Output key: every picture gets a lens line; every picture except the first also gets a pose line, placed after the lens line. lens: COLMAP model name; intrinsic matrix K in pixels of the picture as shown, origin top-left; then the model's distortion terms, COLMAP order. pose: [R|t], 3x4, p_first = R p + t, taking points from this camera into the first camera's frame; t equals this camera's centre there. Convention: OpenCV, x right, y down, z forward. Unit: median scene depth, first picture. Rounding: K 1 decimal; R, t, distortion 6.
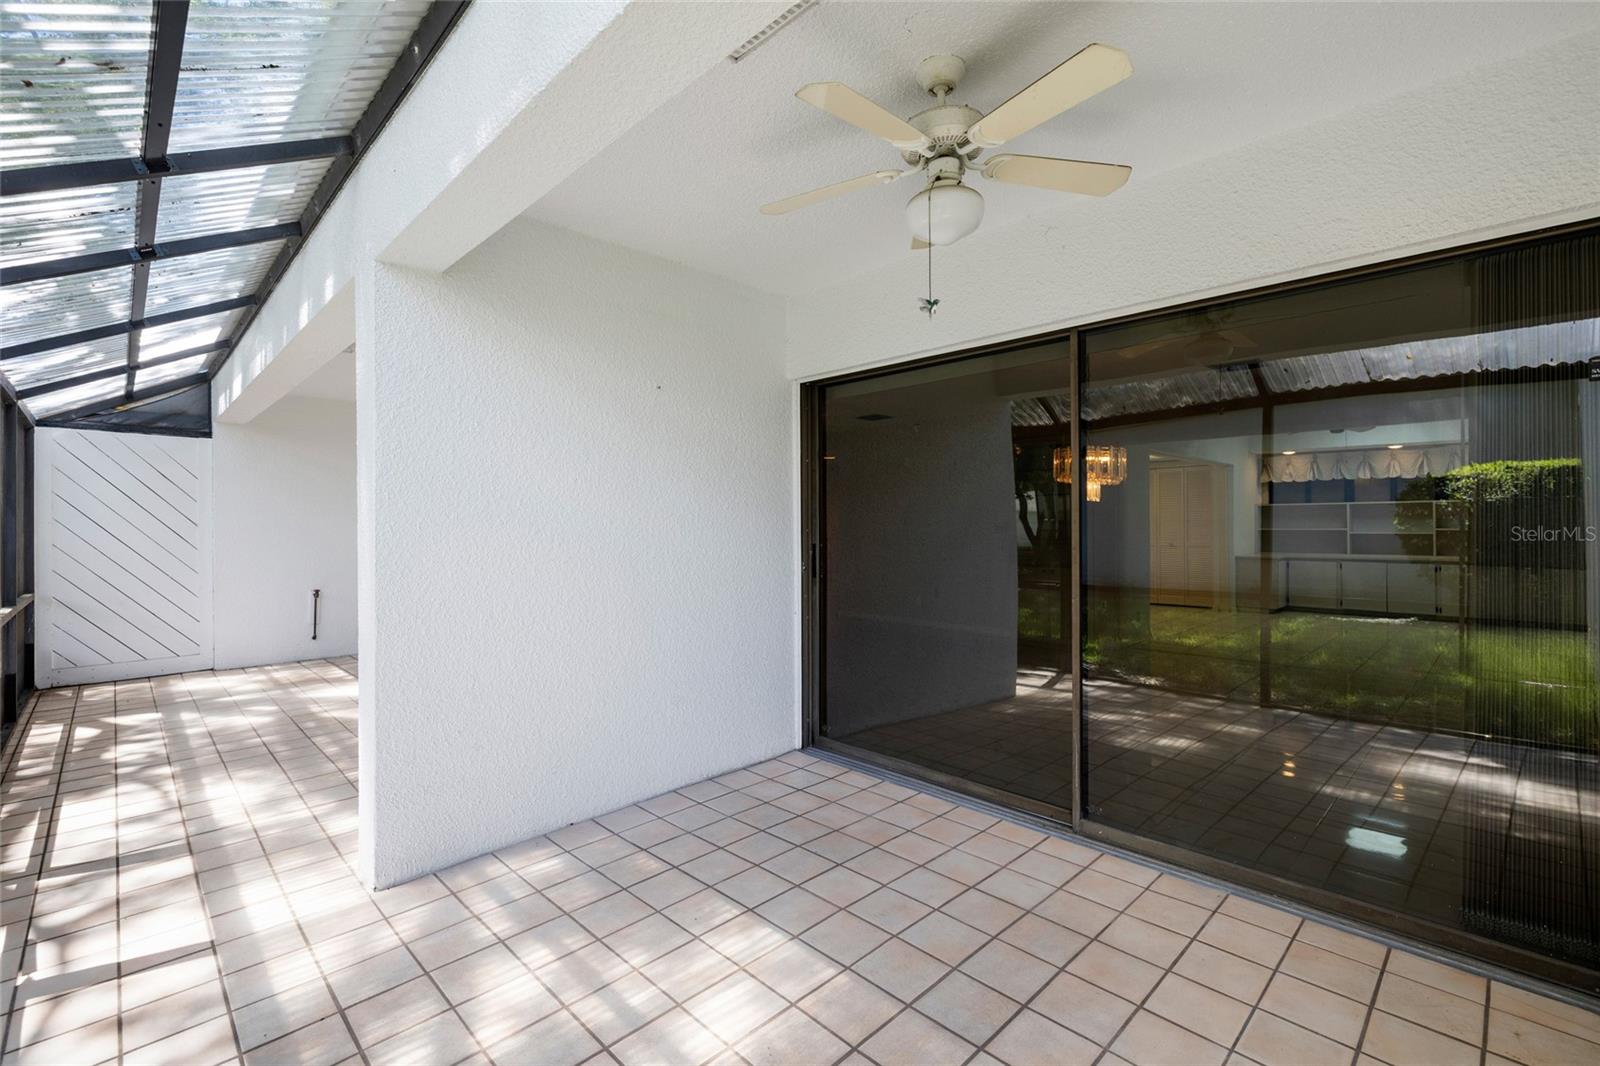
lens RADIAL K [[709.8, 0, 798.7], [0, 709.8, 521.8], [0, 0, 1]] dist [-0.007552, 0.000759]
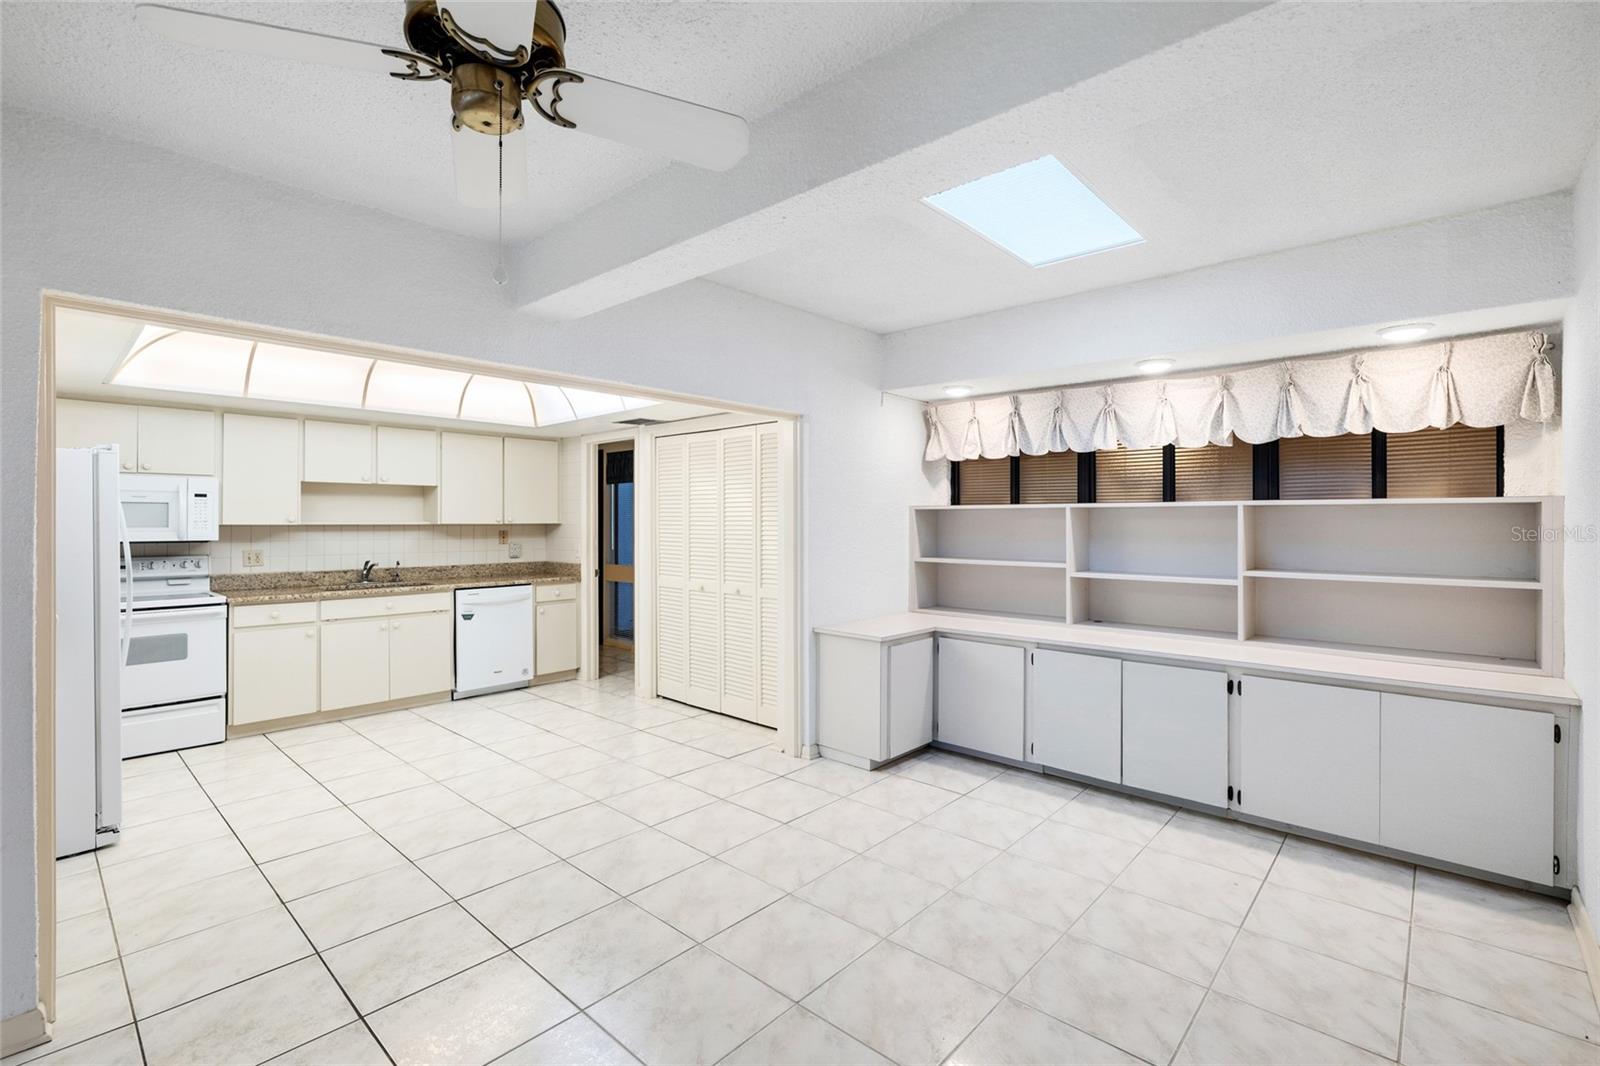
lens RADIAL K [[720.9, 0, 799.2], [0, 720.9, 521.2], [0, 0, 1]] dist [-0.001733, 0.000313]
pose [[0.998246, 0.004613, 0.059015, 0.583330], [-0.004977, 0.999969, 0.006020, -0.018547], [-0.058985, -0.006303, 0.998239, 0.566752]]
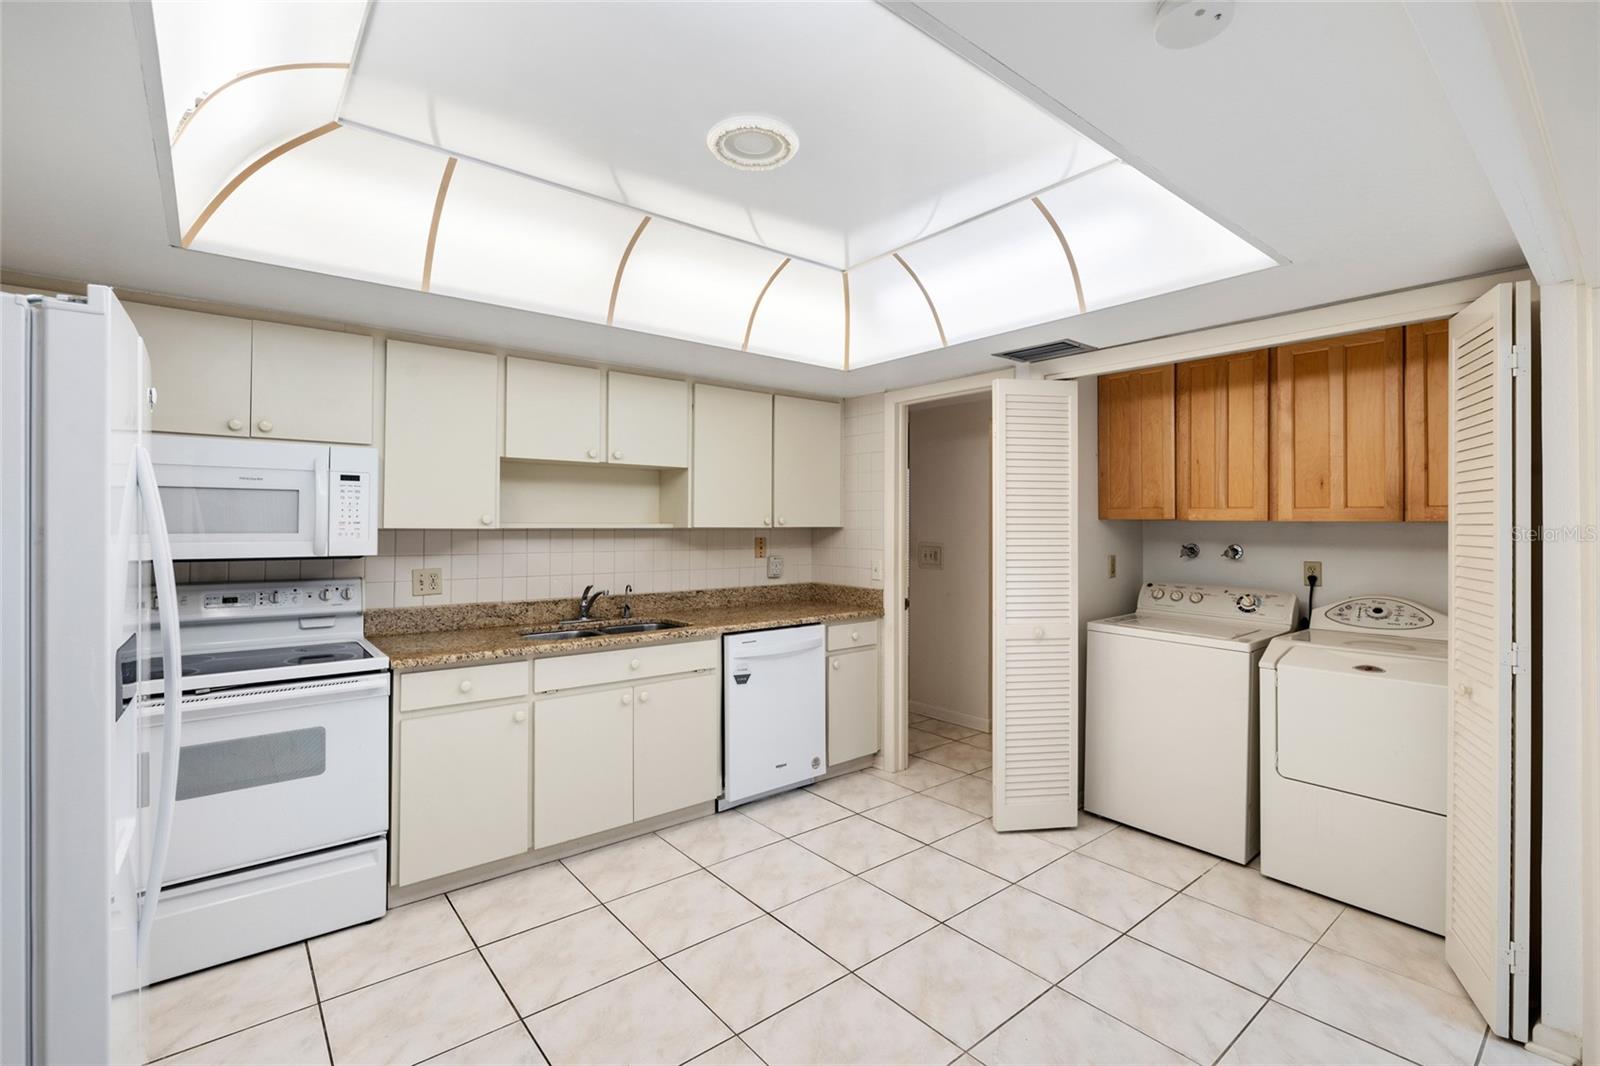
lens RADIAL K [[716.2, 0, 797.4], [0, 716.2, 515.8], [0, 0, 1]] dist [-0.004493, 0.000285]
pose [[0.996440, 0.006168, -0.084077, 0.410982], [-0.006576, 0.999968, -0.004577, -0.016141], [0.084046, 0.005114, 0.996449, 0.805685]]
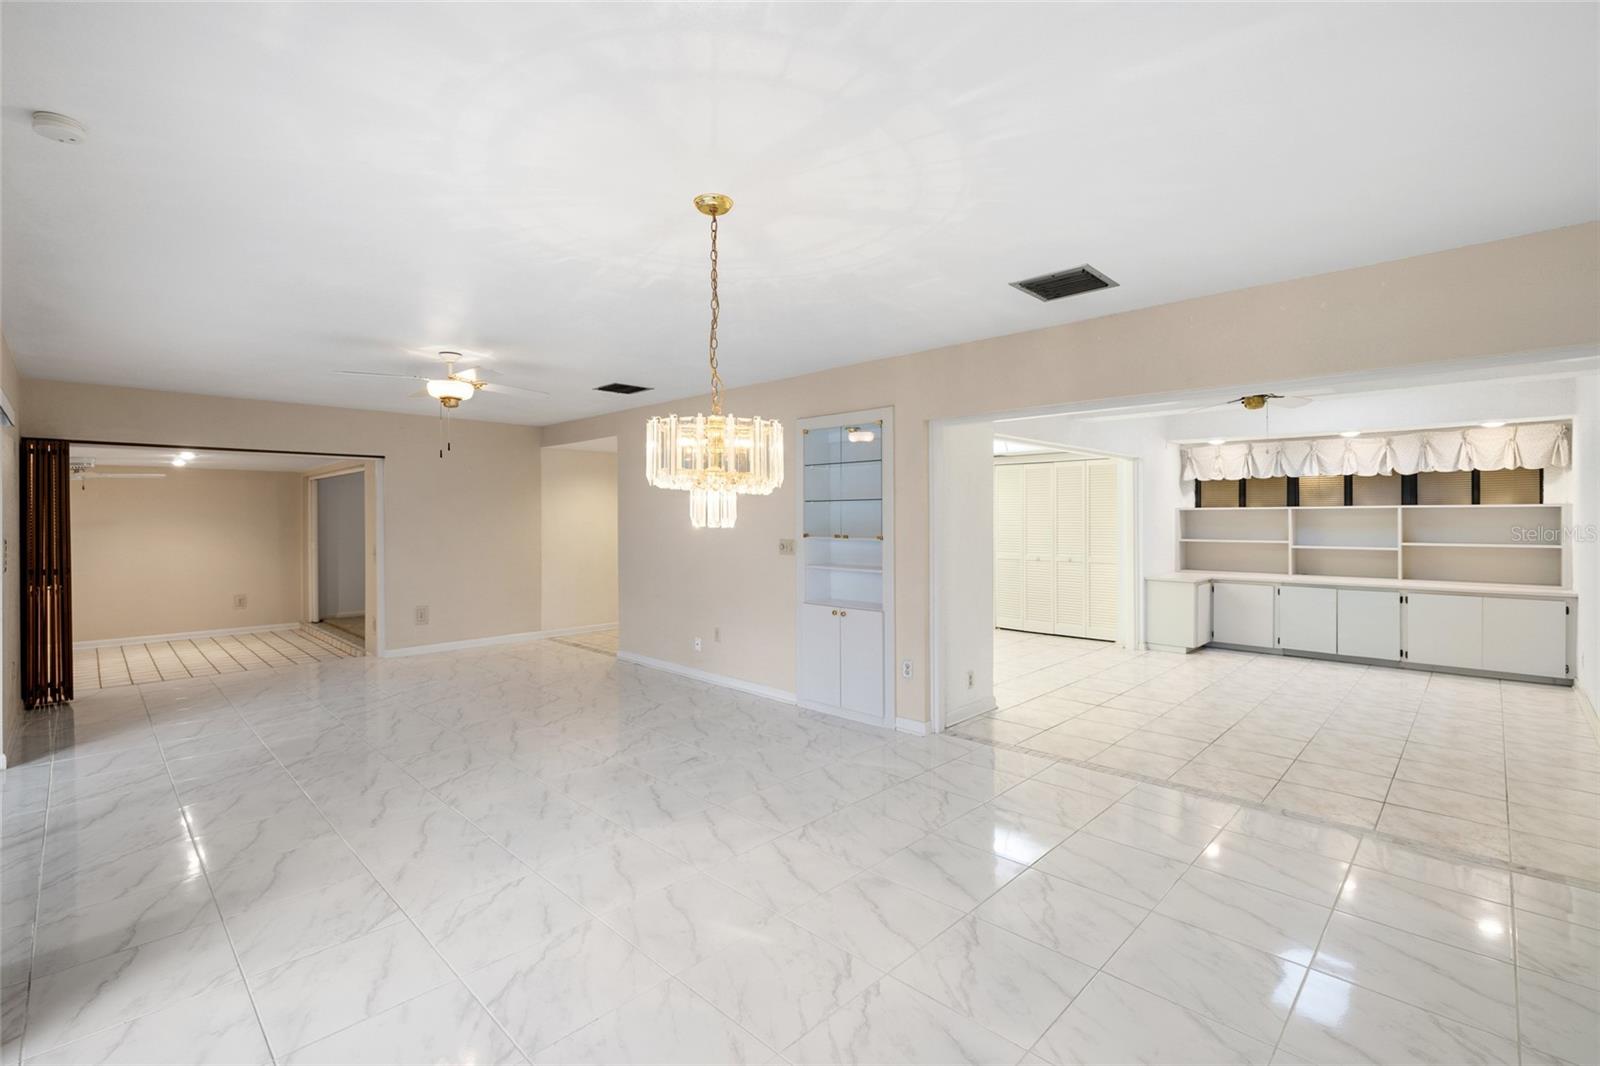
lens RADIAL K [[709.8, 0, 798.7], [0, 709.8, 521.8], [0, 0, 1]] dist [-0.007552, 0.000759]
pose [[0.999821, 0.000697, 0.018891, 0.229357], [-0.000893, 0.999946, 0.010396, -0.018856], [-0.018883, -0.010411, 0.999768, 0.243107]]
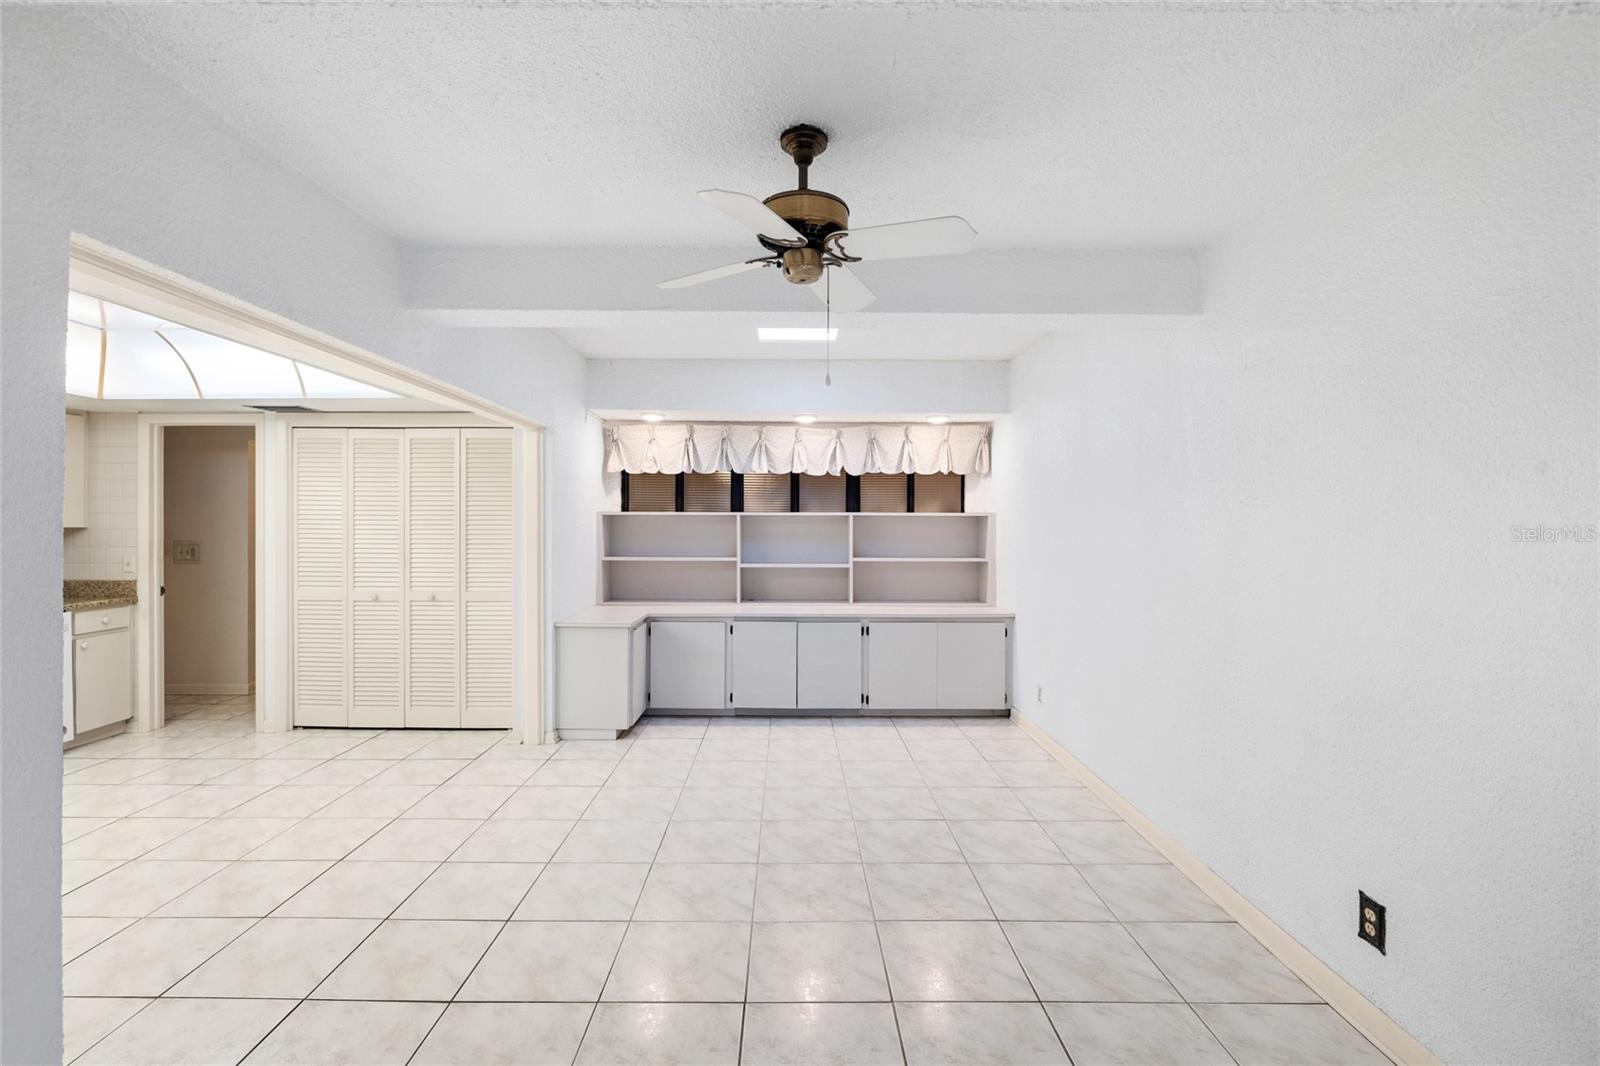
lens RADIAL K [[725.1, 0, 790.1], [0, 725.1, 527.2], [0, 0, 1]] dist [-0.000520, 0.000464]
pose [[0.699694, 0.003556, 0.714434, 0.384048], [-0.009624, 0.999944, 0.004448, -0.018438], [-0.714378, -0.009988, 0.699689, 0.555665]]
